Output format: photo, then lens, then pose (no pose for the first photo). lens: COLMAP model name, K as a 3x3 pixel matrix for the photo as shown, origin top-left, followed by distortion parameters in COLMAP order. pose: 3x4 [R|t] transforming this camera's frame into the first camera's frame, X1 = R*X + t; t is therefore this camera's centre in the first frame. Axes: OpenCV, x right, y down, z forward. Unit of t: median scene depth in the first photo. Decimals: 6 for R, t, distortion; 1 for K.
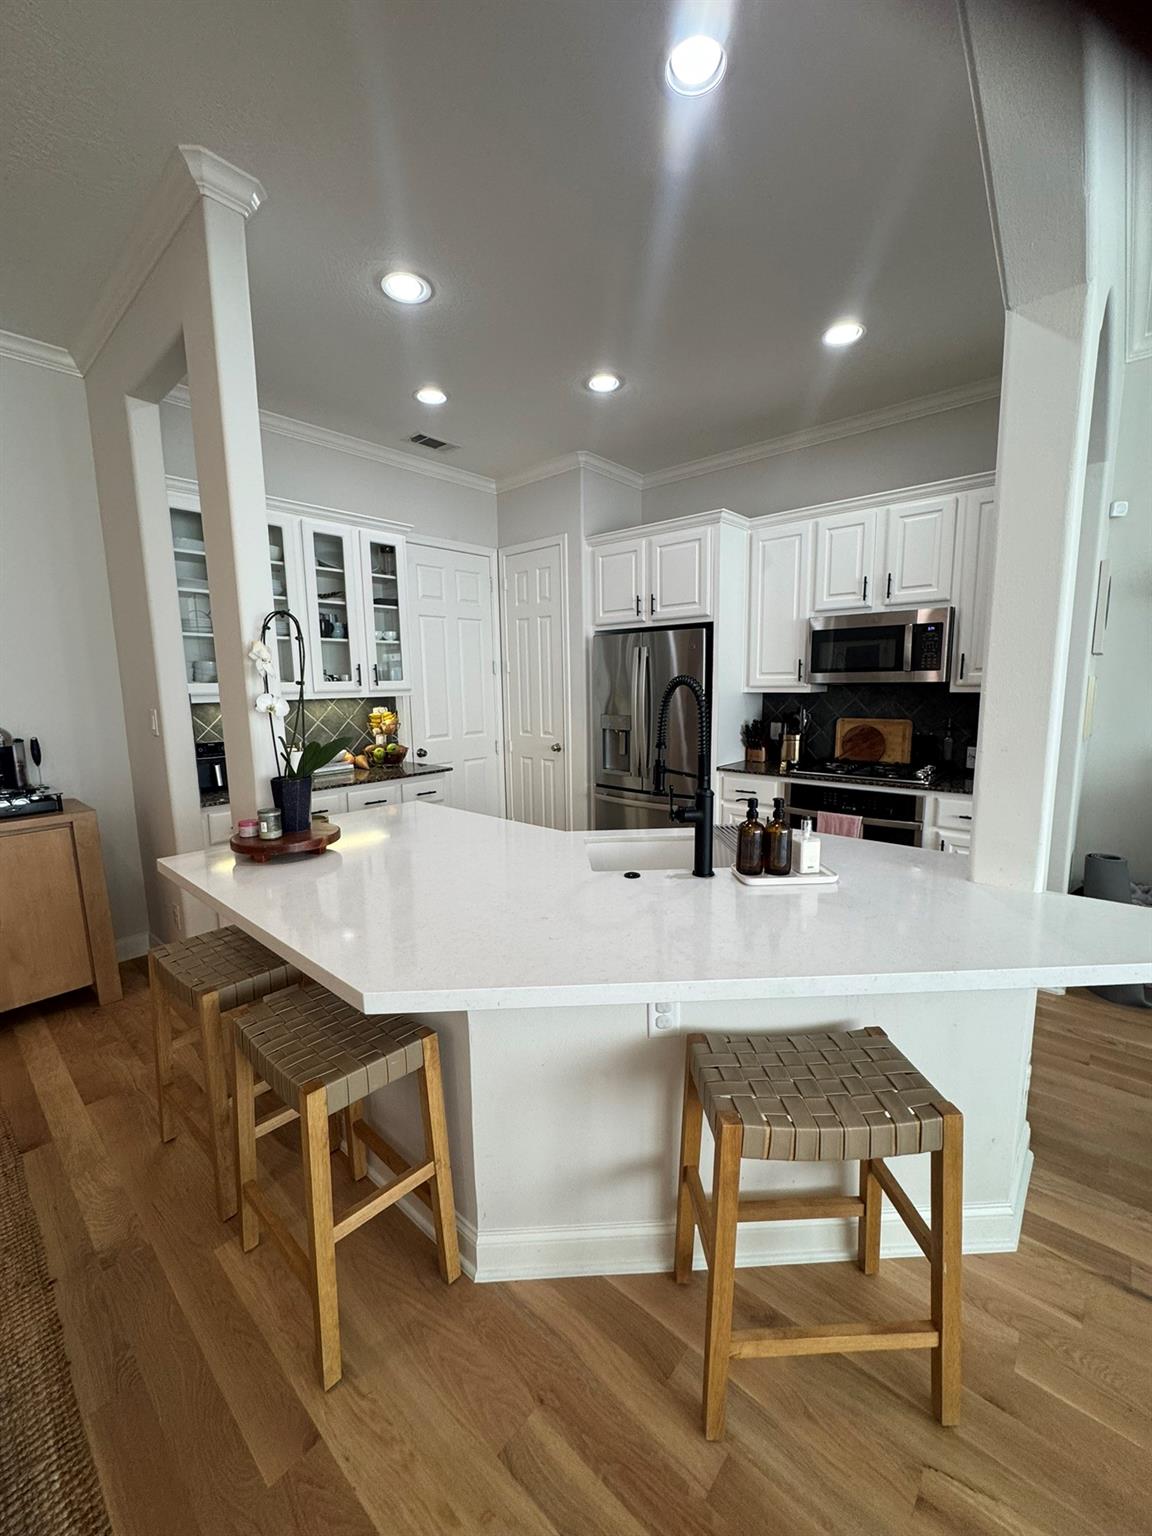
lens RADIAL K [[610.6, 0, 579.1], [0, 610.6, 767.4], [0, 0, 1]] dist [-0.003269, 0.001001]
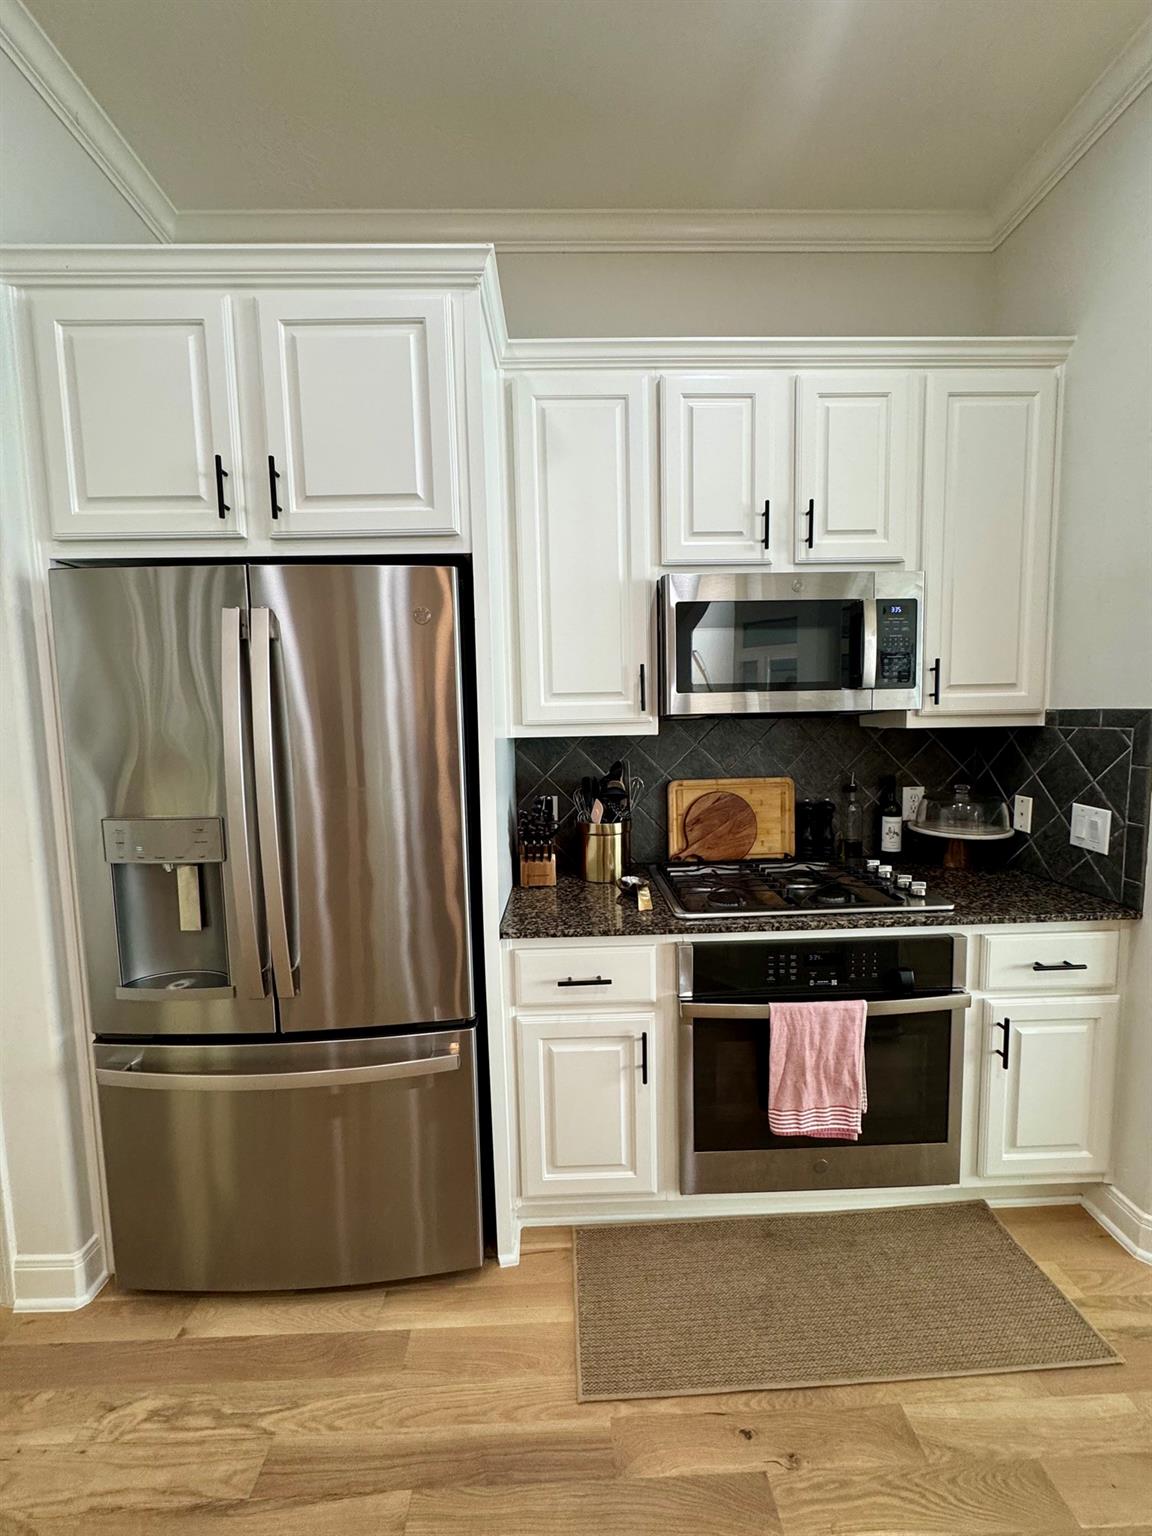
lens RADIAL K [[610.6, 0, 581.8], [0, 610.6, 768.9], [0, 0, 1]] dist [-0.003269, 0.001001]
pose [[0.730564, -0.060072, 0.680197, 0.005412], [0.104518, 0.994222, -0.024452, -0.092320], [-0.674798, 0.088956, 0.732622, 0.703967]]
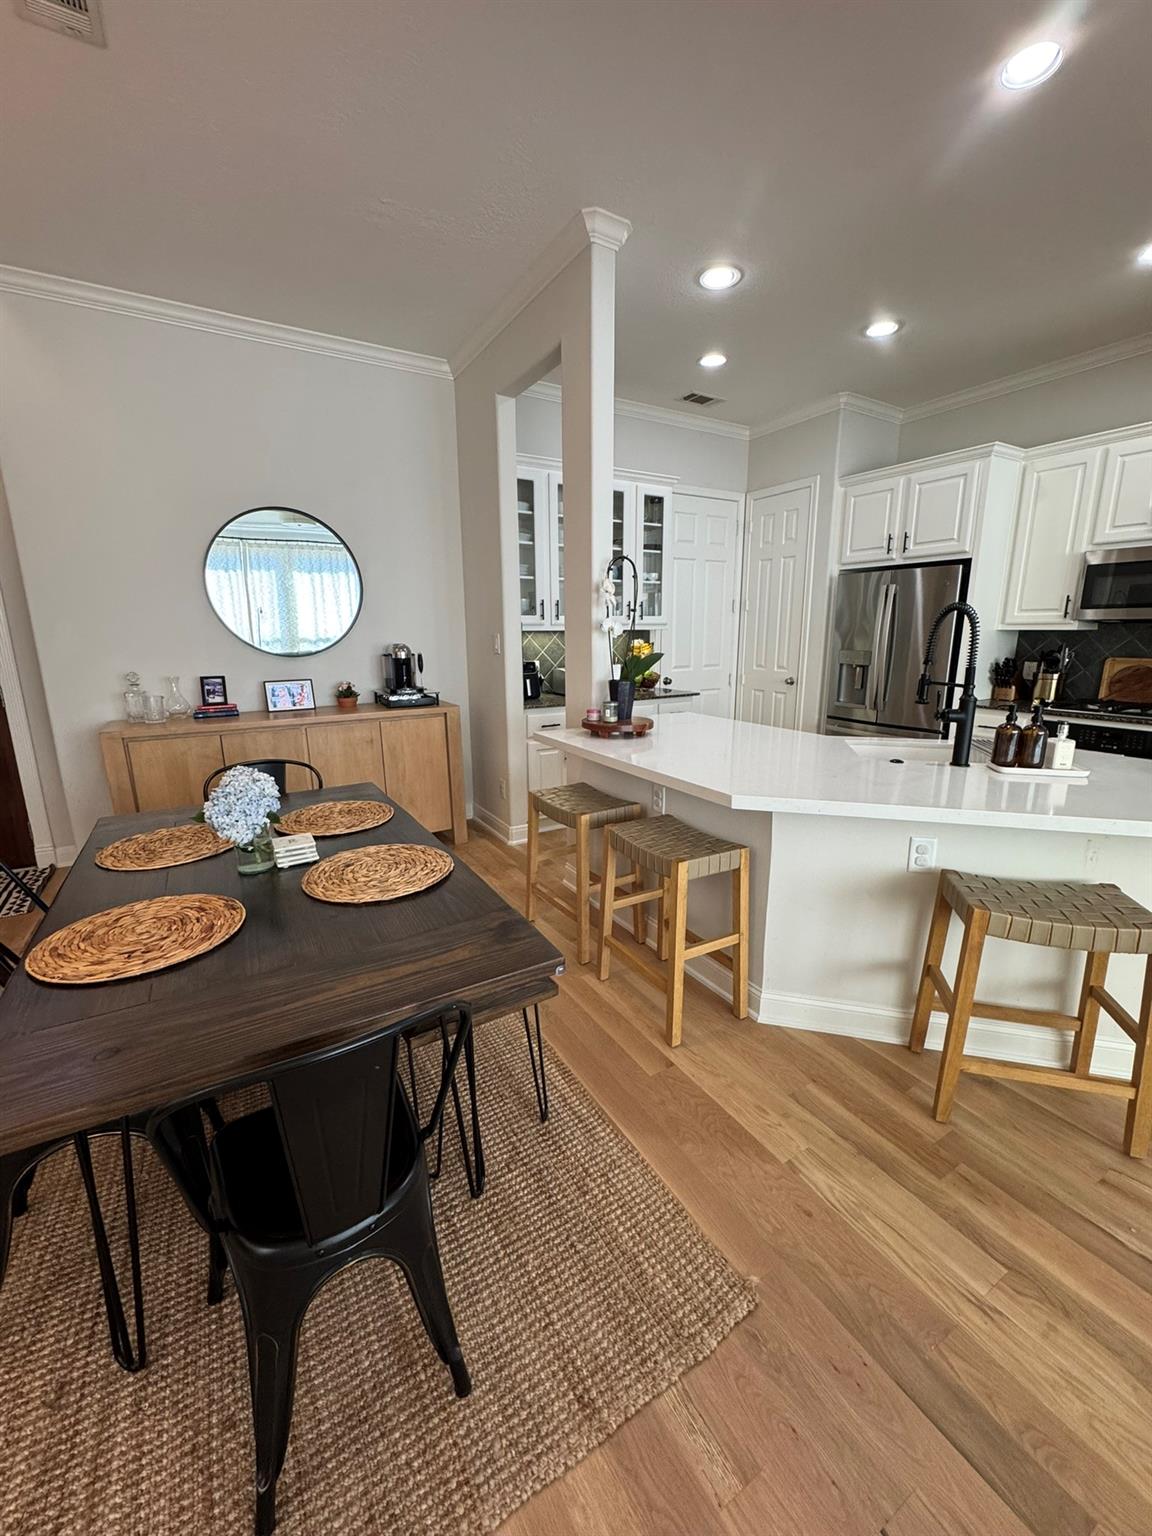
lens RADIAL K [[610.6, 0, 579.9], [0, 610.6, 766.8], [0, 0, 1]] dist [-0.003269, 0.001001]
pose [[0.952260, 0.077424, -0.295308, -0.076354], [-0.052050, 0.994319, 0.092851, 0.047672], [0.300819, -0.073048, 0.950880, -0.190405]]
